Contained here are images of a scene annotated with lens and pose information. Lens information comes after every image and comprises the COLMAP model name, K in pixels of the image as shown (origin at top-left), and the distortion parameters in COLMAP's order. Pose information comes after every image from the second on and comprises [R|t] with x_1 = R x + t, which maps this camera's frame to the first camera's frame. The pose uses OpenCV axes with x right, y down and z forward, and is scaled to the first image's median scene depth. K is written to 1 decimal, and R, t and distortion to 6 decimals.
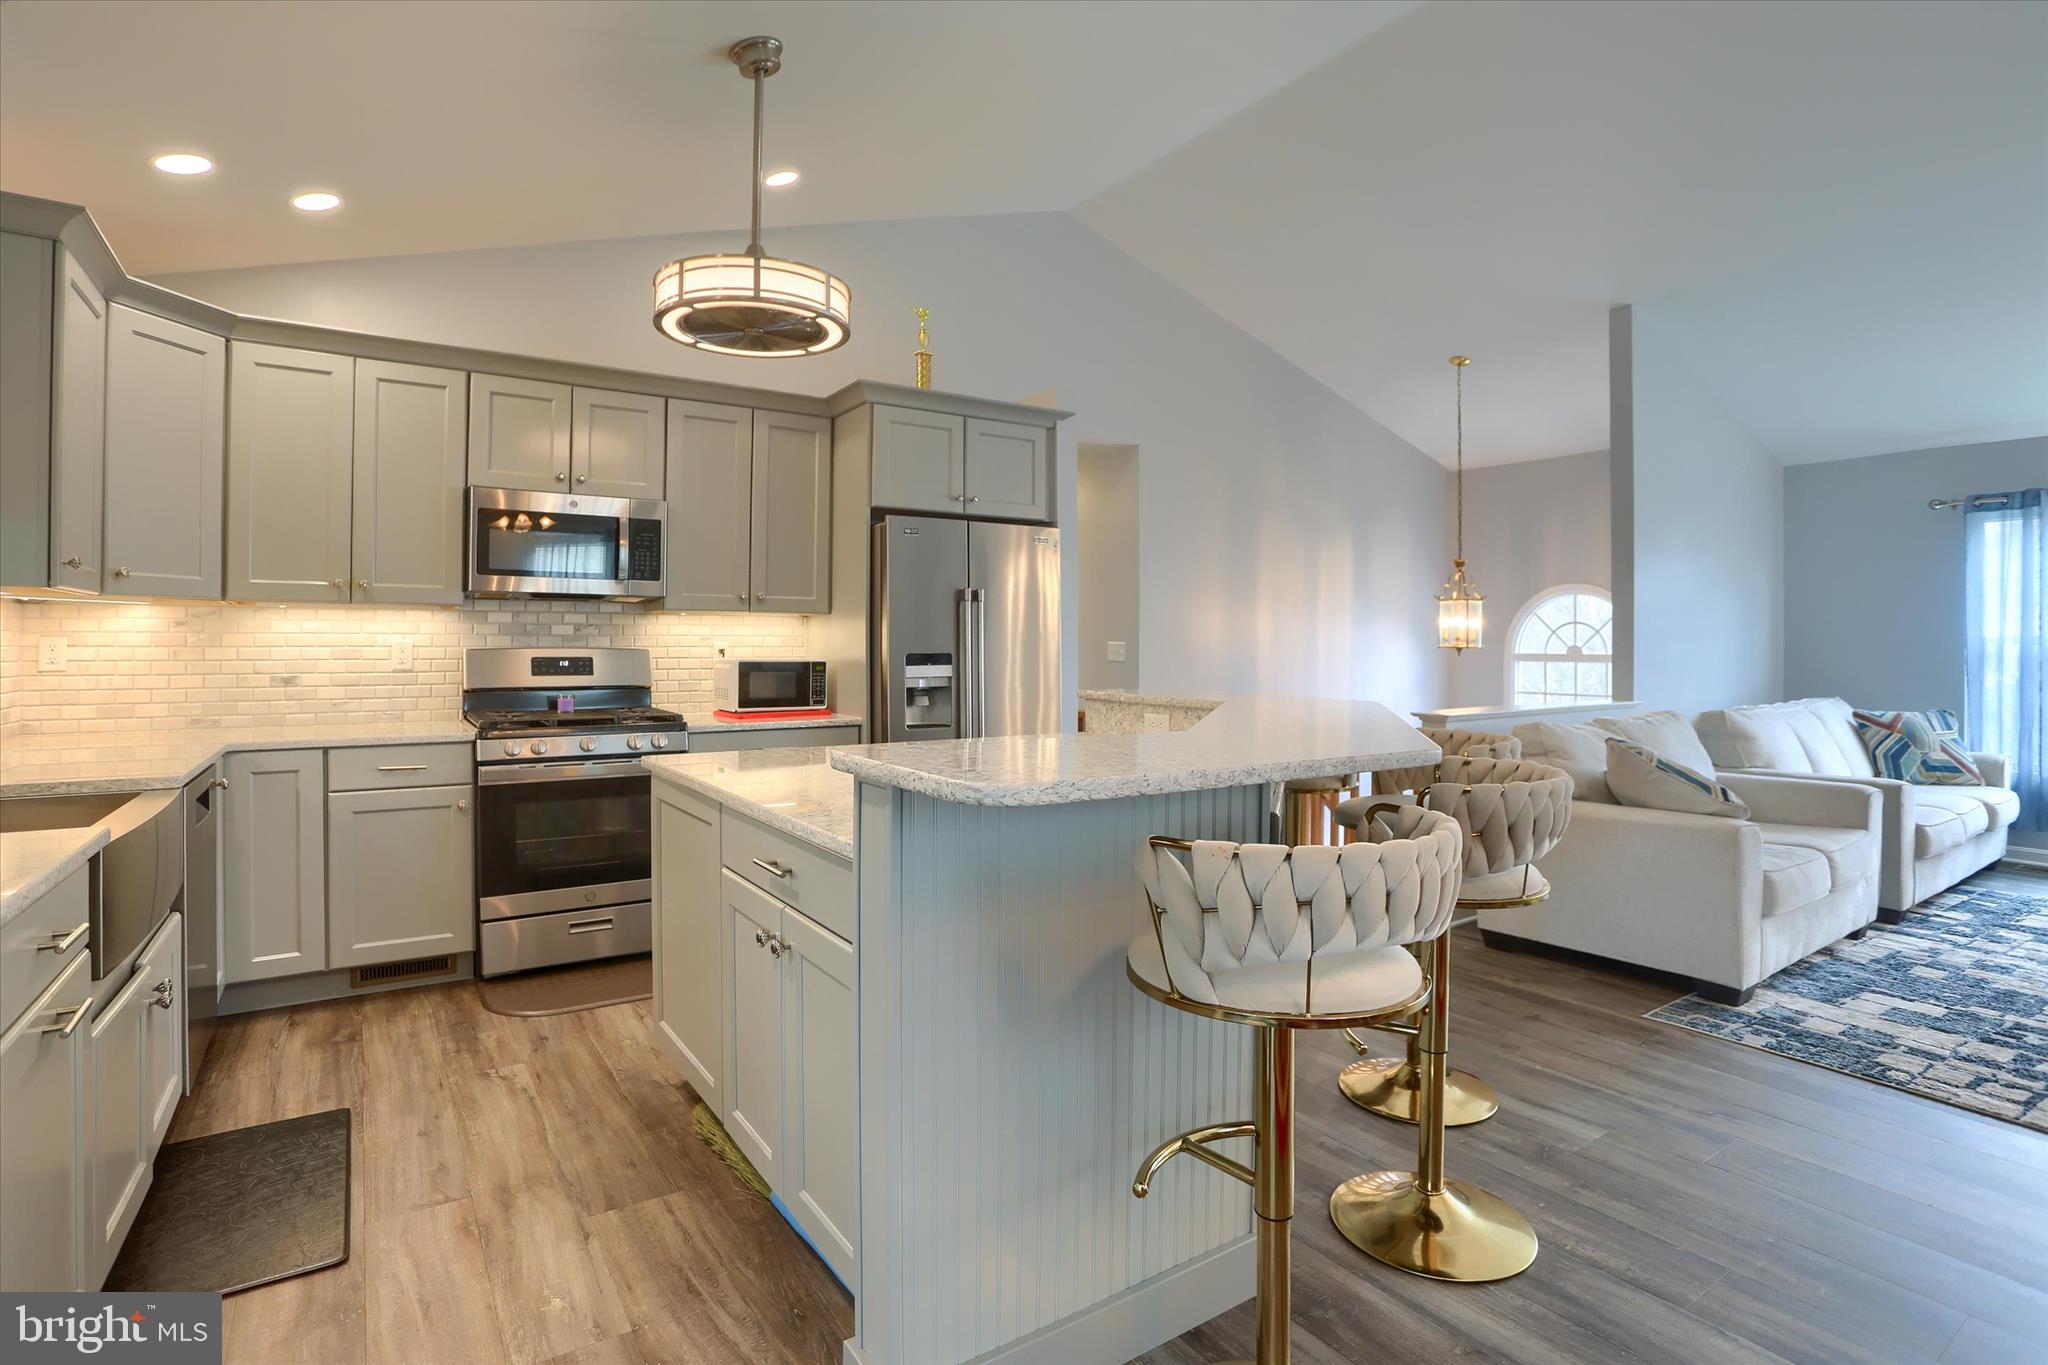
lens RADIAL K [[986.5, 0, 1024.0], [0, 986.5, 682.5], [0, 0, 1]] dist [-0.066335, 0.025511]
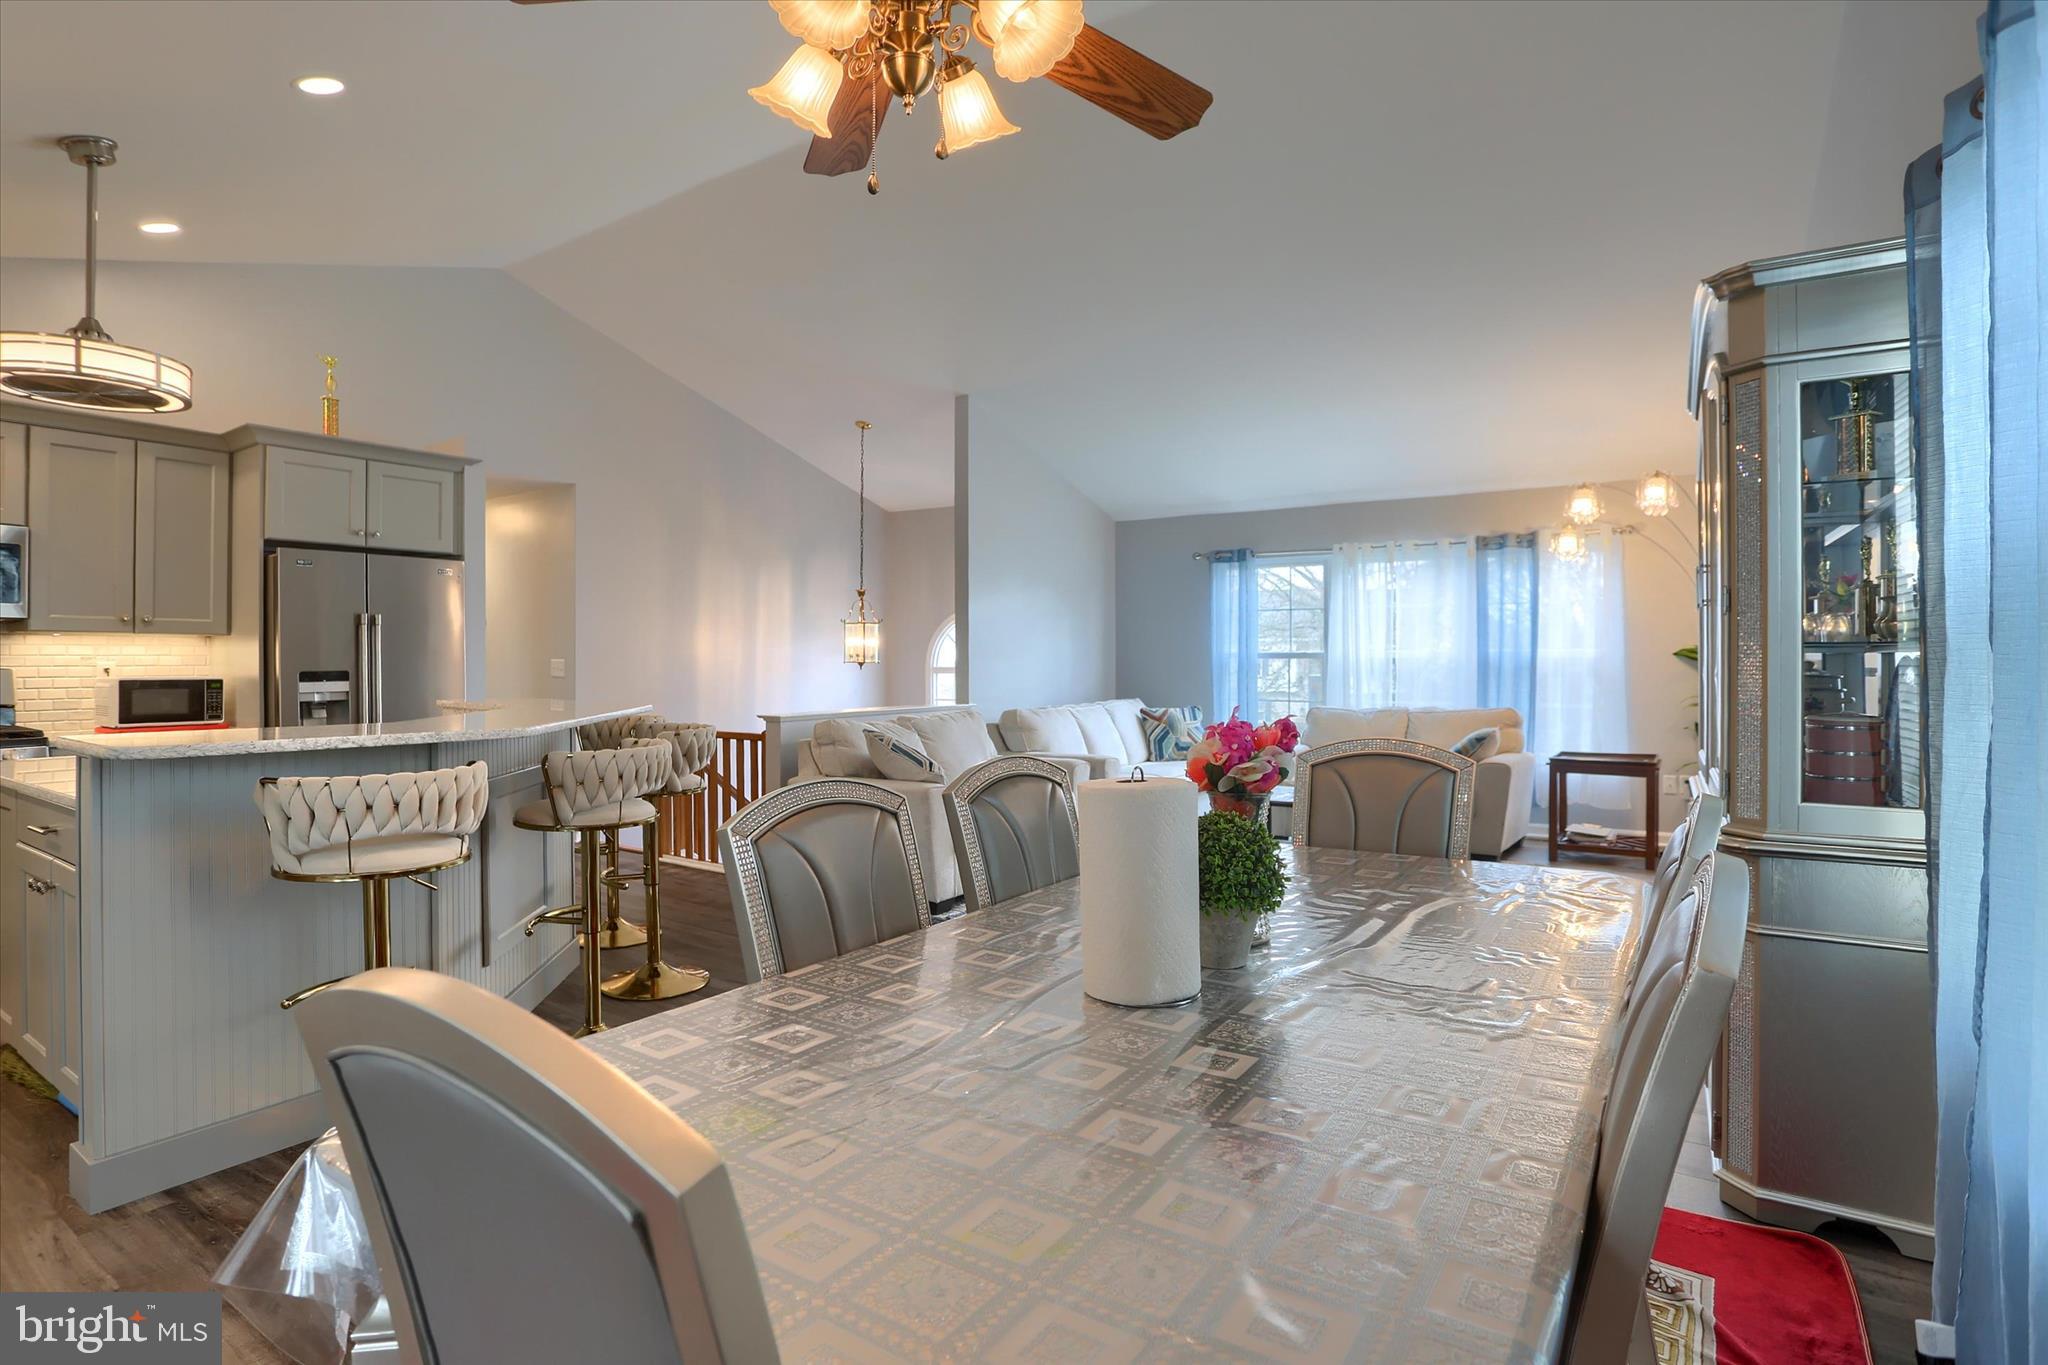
lens RADIAL K [[1022.6, 0, 1016.8], [0, 1022.6, 687.3], [0, 0, 1]] dist [-0.079353, 0.034509]
pose [[0.933788, -0.012786, 0.357599, 0.232717], [0.016840, 0.999824, -0.008224, 0.011332], [-0.357431, 0.013701, 0.933839, -0.331289]]
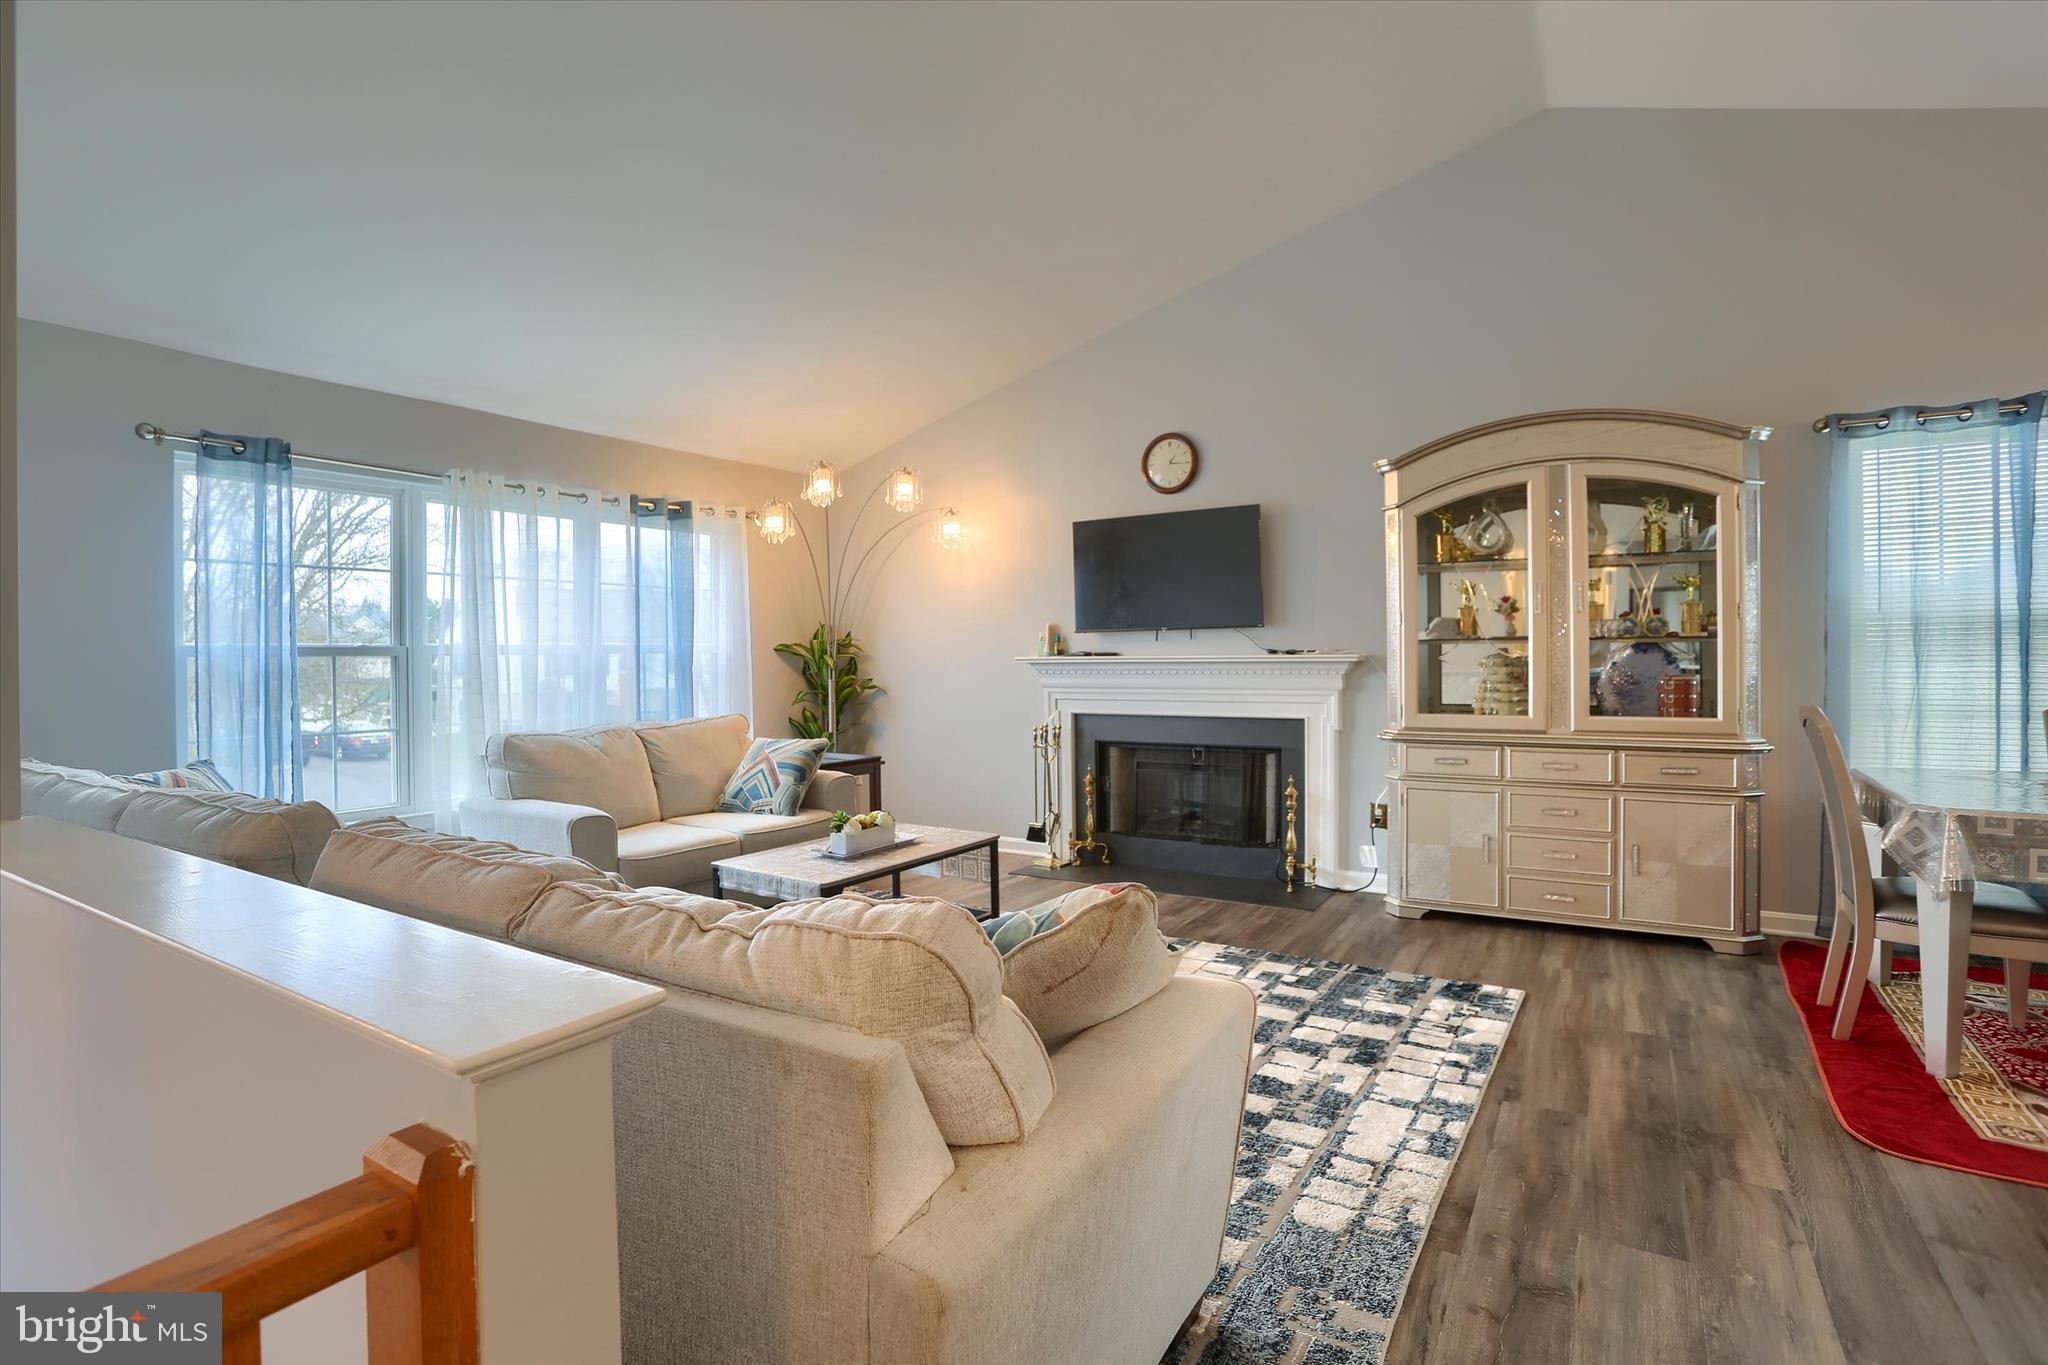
lens RADIAL K [[1022.6, 0, 1016.8], [0, 1022.6, 687.3], [0, 0, 1]] dist [-0.079353, 0.034509]
pose [[-0.426236, -0.017702, 0.904439, 0.218589], [0.055635, 0.997403, 0.045741, -0.032656], [-0.902900, 0.069815, -0.424144, 0.970969]]
